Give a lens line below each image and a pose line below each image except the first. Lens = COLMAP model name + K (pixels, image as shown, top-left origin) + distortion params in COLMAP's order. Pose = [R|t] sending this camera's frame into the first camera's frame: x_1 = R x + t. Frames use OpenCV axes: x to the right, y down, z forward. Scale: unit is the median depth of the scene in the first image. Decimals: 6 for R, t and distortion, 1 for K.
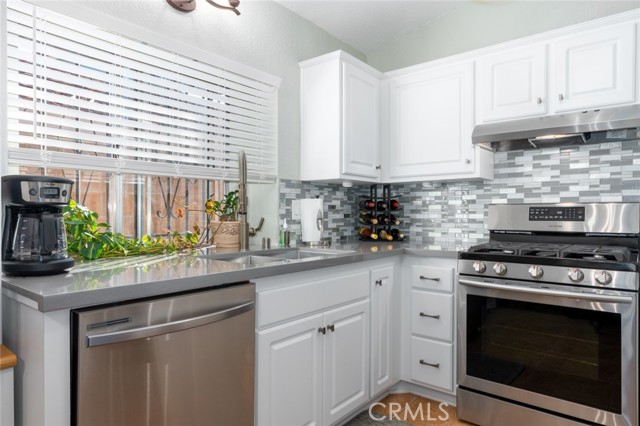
lens RADIAL K [[400.1, 0, 320.0], [0, 400.1, 213.0], [0, 0, 1]] dist [-0.001094, 0.000418]
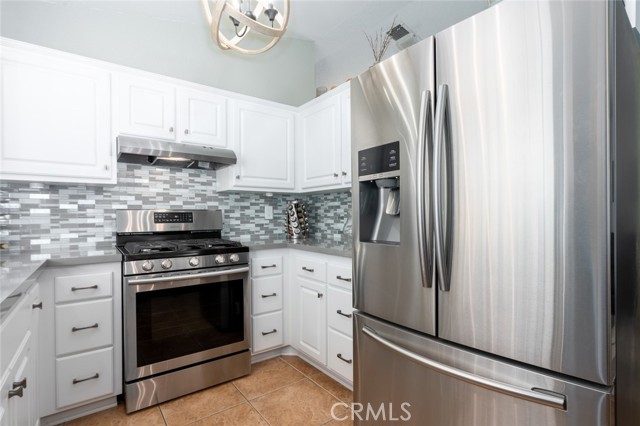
lens RADIAL K [[308.9, 0, 316.5], [0, 308.9, 217.0], [0, 0, 1]] dist [-0.001177, 0.000196]
pose [[0.257512, -0.006053, 0.966256, -0.253294], [0.005975, 0.999971, 0.004672, -0.001803], [-0.966257, 0.004570, 0.257540, 0.258884]]
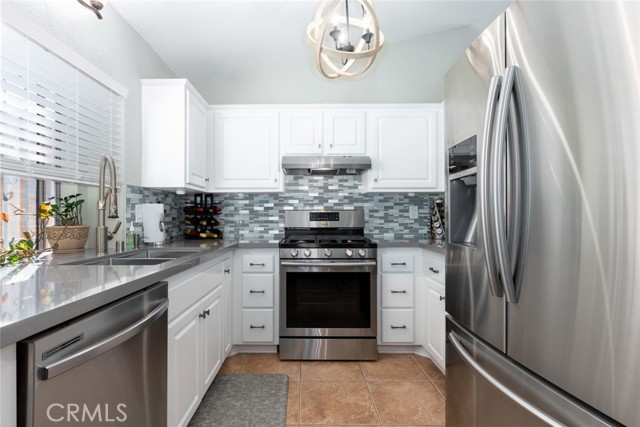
lens RADIAL K [[306.2, 0, 306.9], [0, 306.2, 213.9], [0, 0, 1]] dist [-0.000372, -0.000020]
pose [[0.782932, 0.001744, 0.622104, -0.218277], [0.002150, 0.999983, -0.005509, -0.002049], [-0.622103, 0.005651, 0.782915, 0.066313]]
